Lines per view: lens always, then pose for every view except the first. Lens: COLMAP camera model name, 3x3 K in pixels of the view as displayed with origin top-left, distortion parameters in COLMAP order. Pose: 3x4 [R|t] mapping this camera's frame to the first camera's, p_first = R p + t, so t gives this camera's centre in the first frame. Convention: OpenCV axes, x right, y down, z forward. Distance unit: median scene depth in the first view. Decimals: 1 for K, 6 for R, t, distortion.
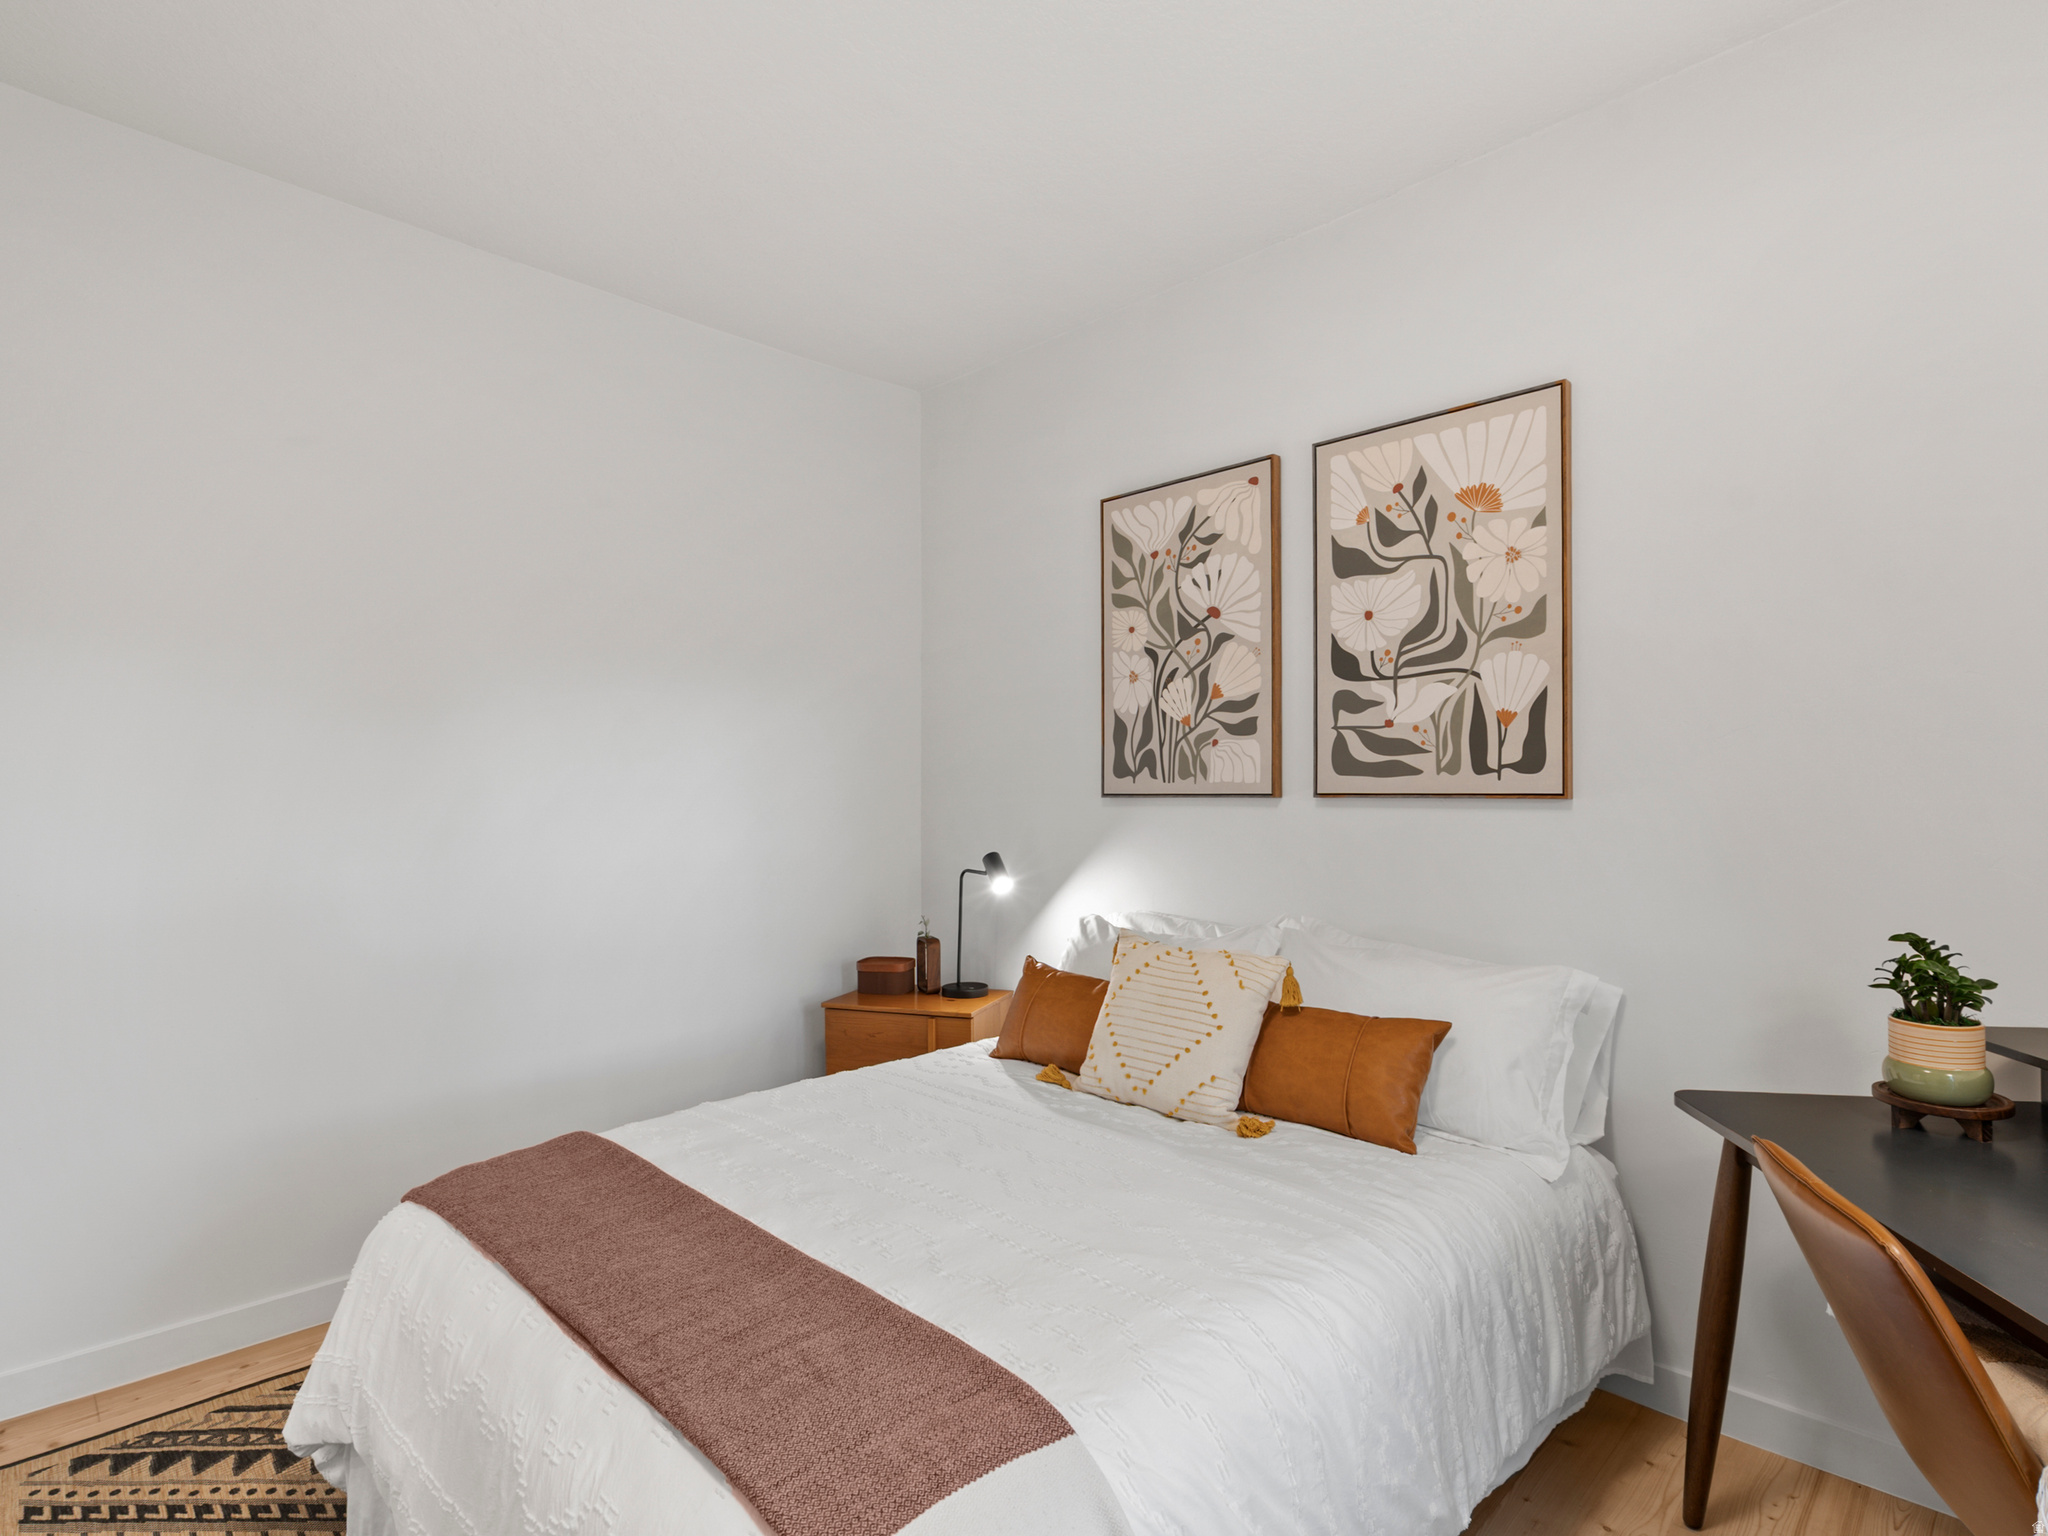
lens RADIAL K [[1050.3, 0, 1014.3], [0, 1050.3, 772.1], [0, 0, 1]] dist [-0.000718, 0.001903]
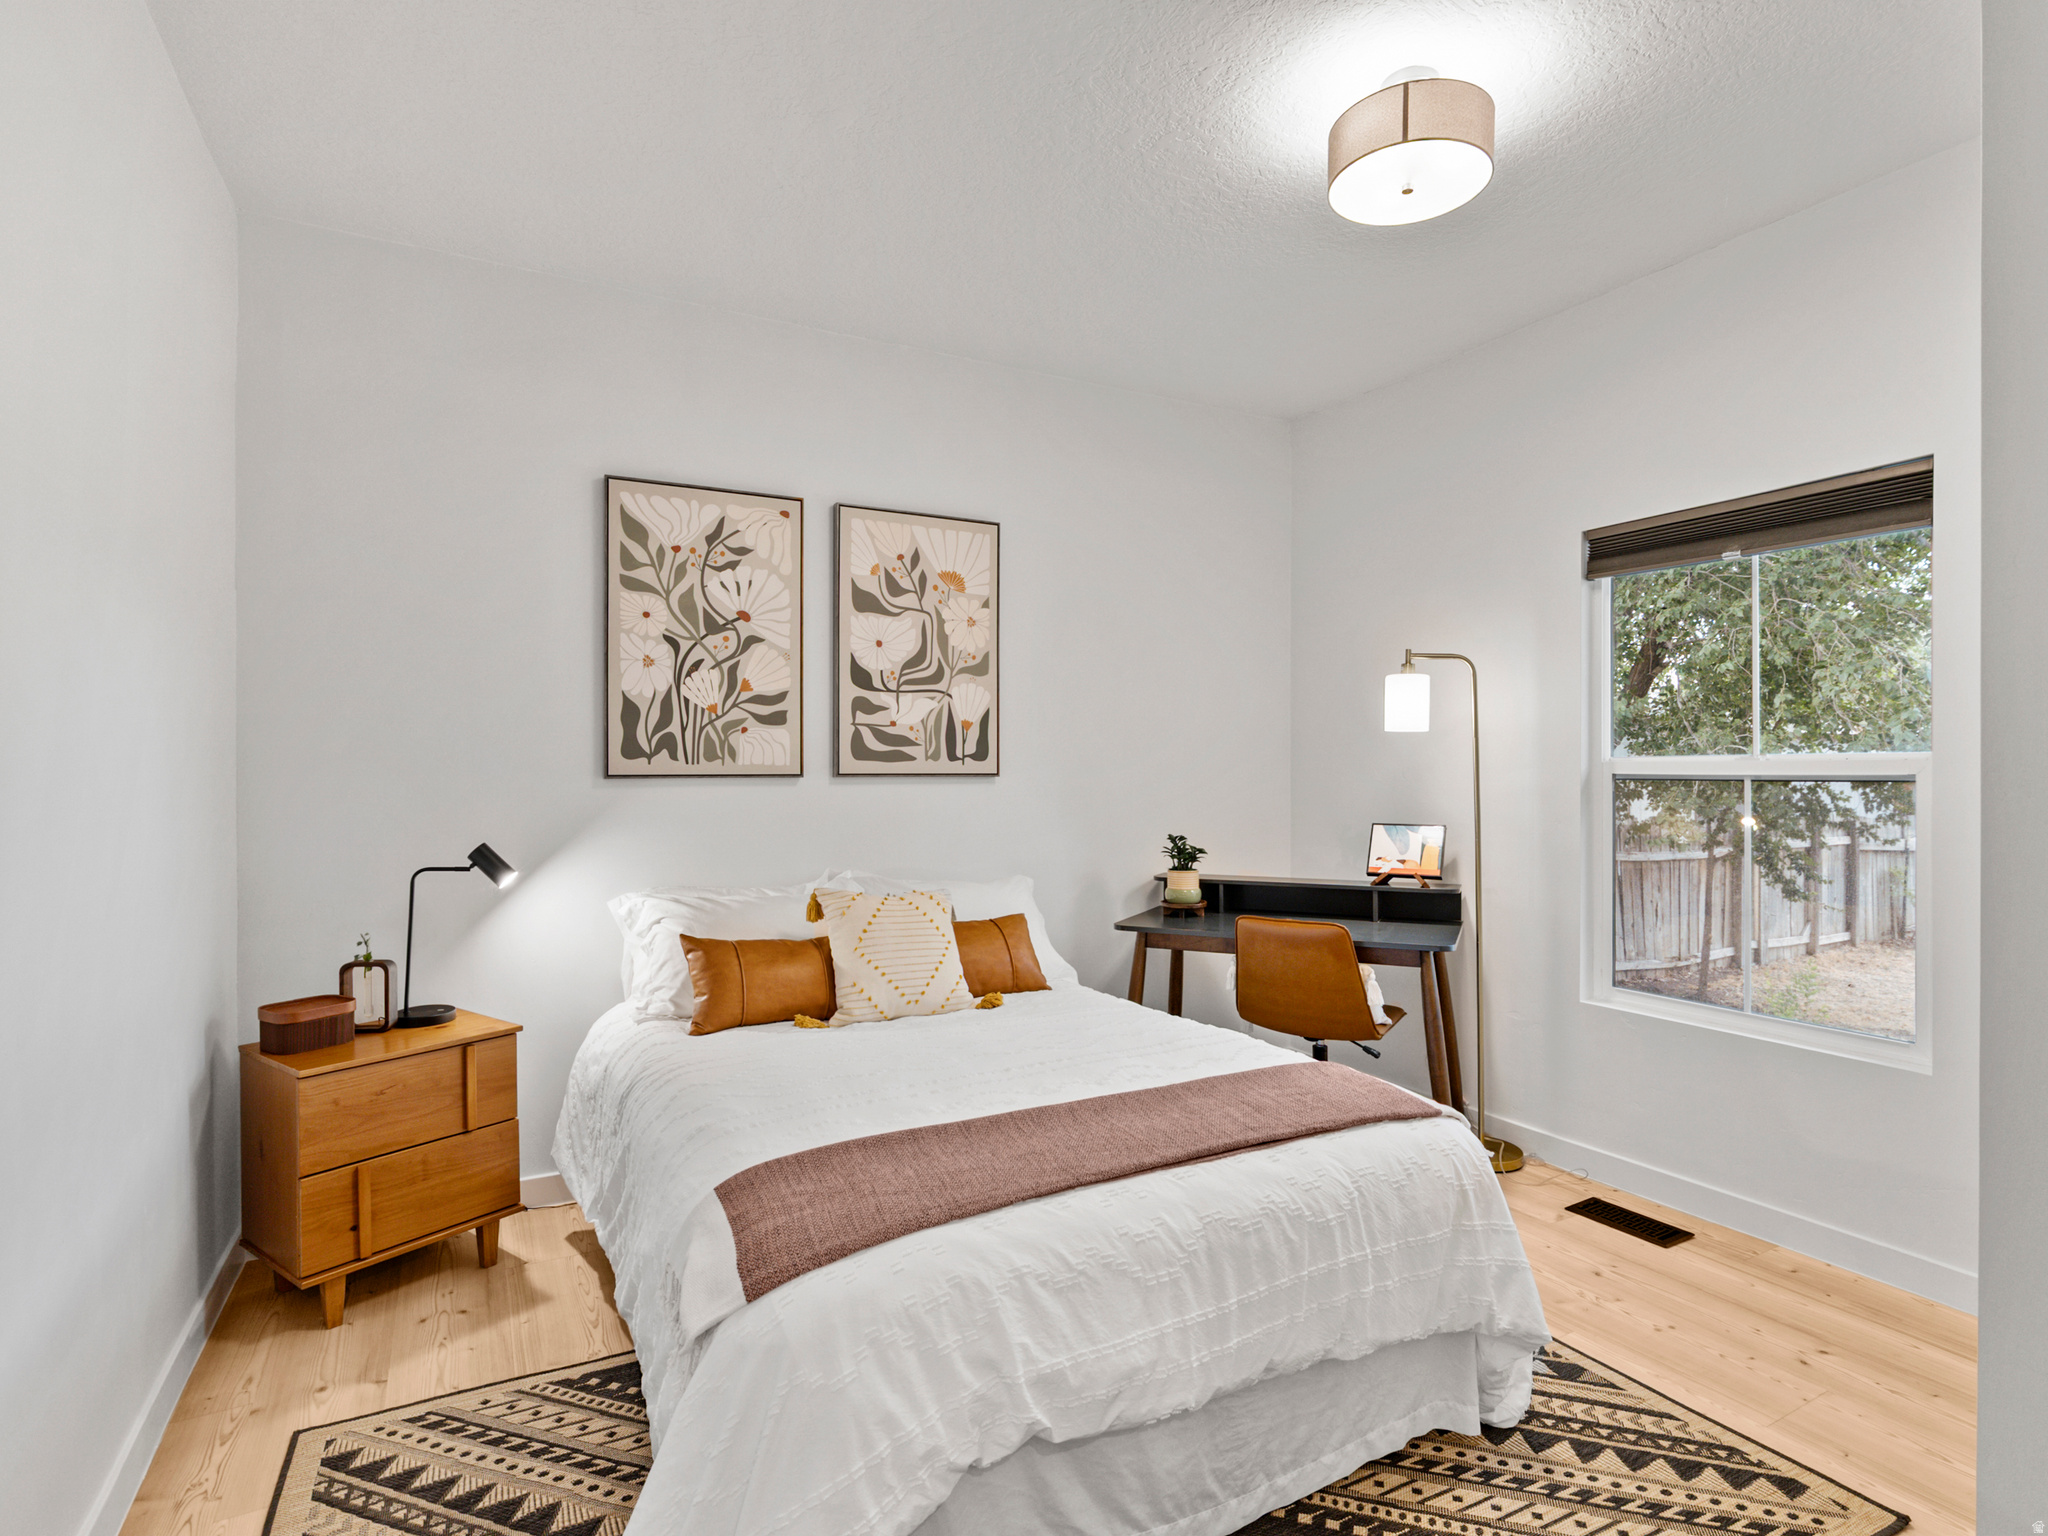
lens RADIAL K [[1050.3, 0, 1014.3], [0, 1050.3, 772.1], [0, 0, 1]] dist [-0.000718, 0.001903]
pose [[0.292256, -0.001376, 0.956339, -0.825433], [-0.017137, 0.999831, 0.006675, 0.005429], [-0.956187, -0.018339, 0.292183, 0.383358]]
